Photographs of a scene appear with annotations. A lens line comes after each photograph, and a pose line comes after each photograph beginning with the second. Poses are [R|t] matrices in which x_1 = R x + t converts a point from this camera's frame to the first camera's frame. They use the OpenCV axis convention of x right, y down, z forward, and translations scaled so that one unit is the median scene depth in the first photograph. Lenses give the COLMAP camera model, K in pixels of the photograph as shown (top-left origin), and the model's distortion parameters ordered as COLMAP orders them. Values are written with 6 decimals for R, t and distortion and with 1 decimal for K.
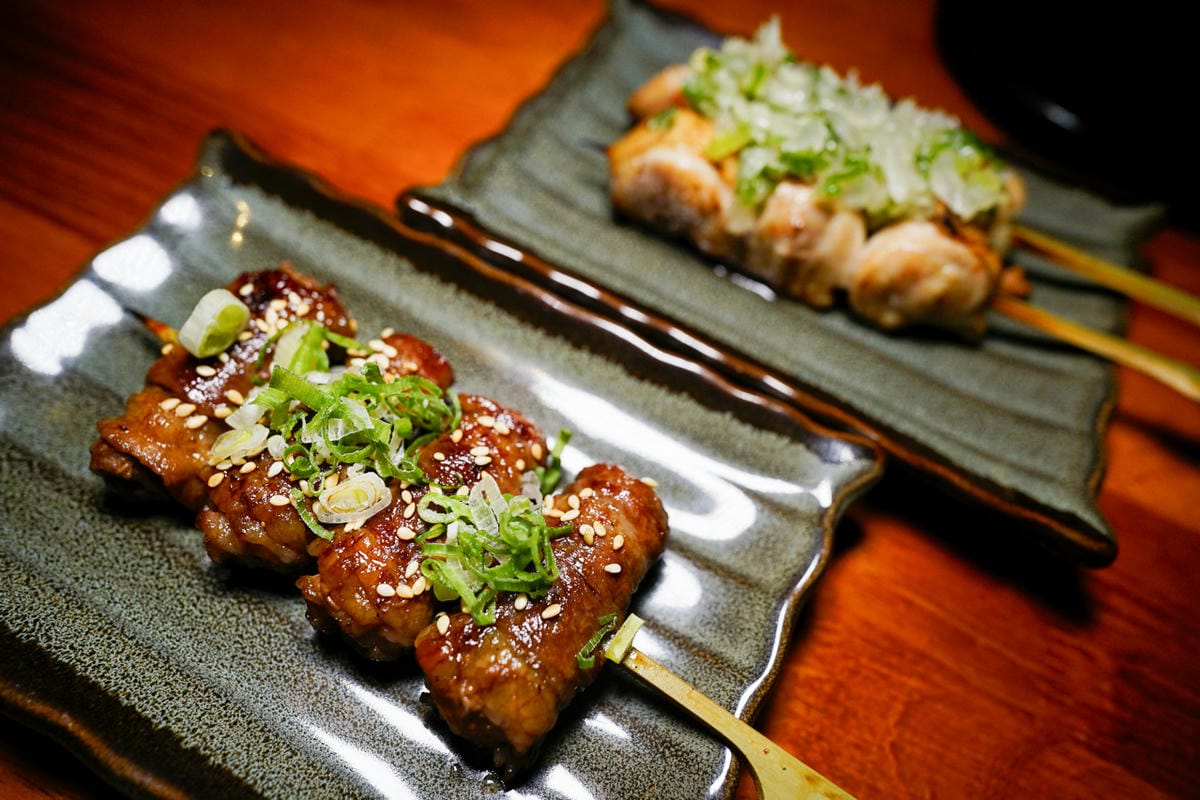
lens RADIAL K [[684.4, 0, 602.4], [0, 684.4, 402.7], [0, 0, 1]] dist [-0.028552, 0.015735]
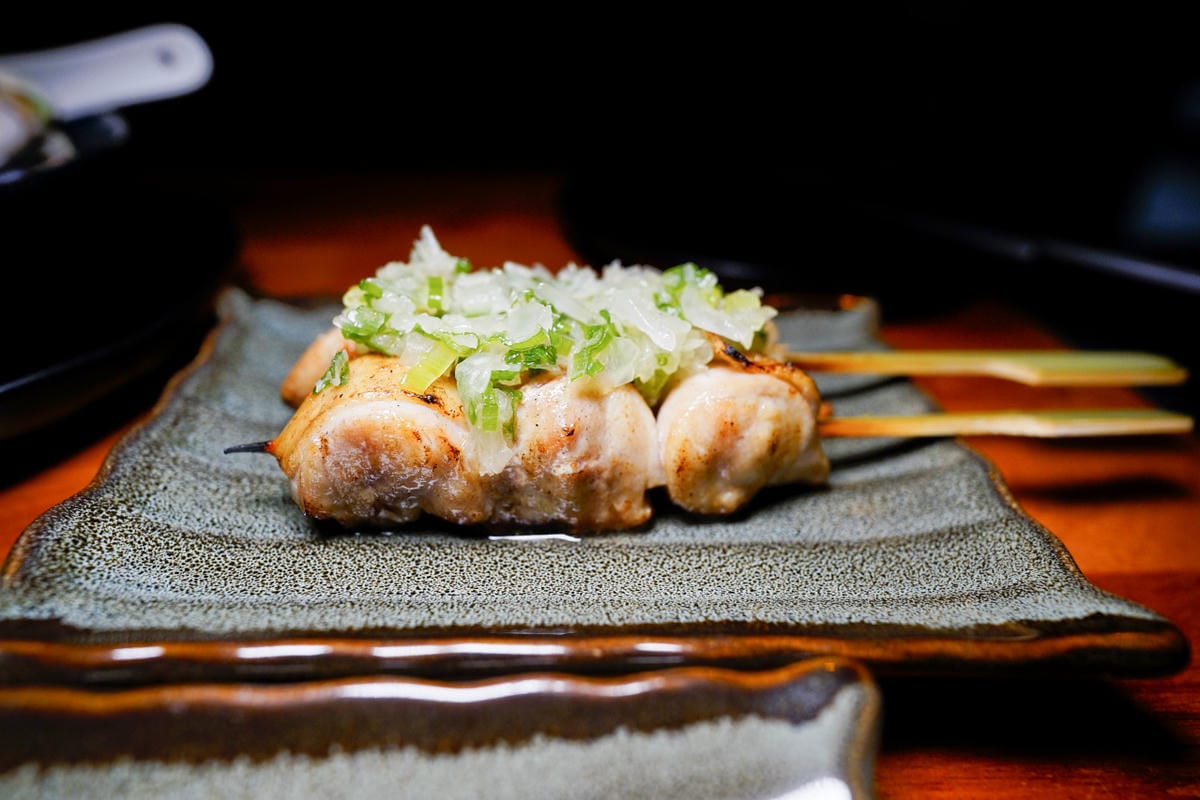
lens RADIAL K [[684.4, 0, 593.5], [0, 684.4, 423.6], [0, 0, 1]] dist [-0.028552, 0.015735]
pose [[0.849906, -0.336545, 0.405460, 0.022840], [0.473856, 0.824705, -0.308743, -0.038996], [-0.230479, 0.454532, 0.860395, 0.478957]]
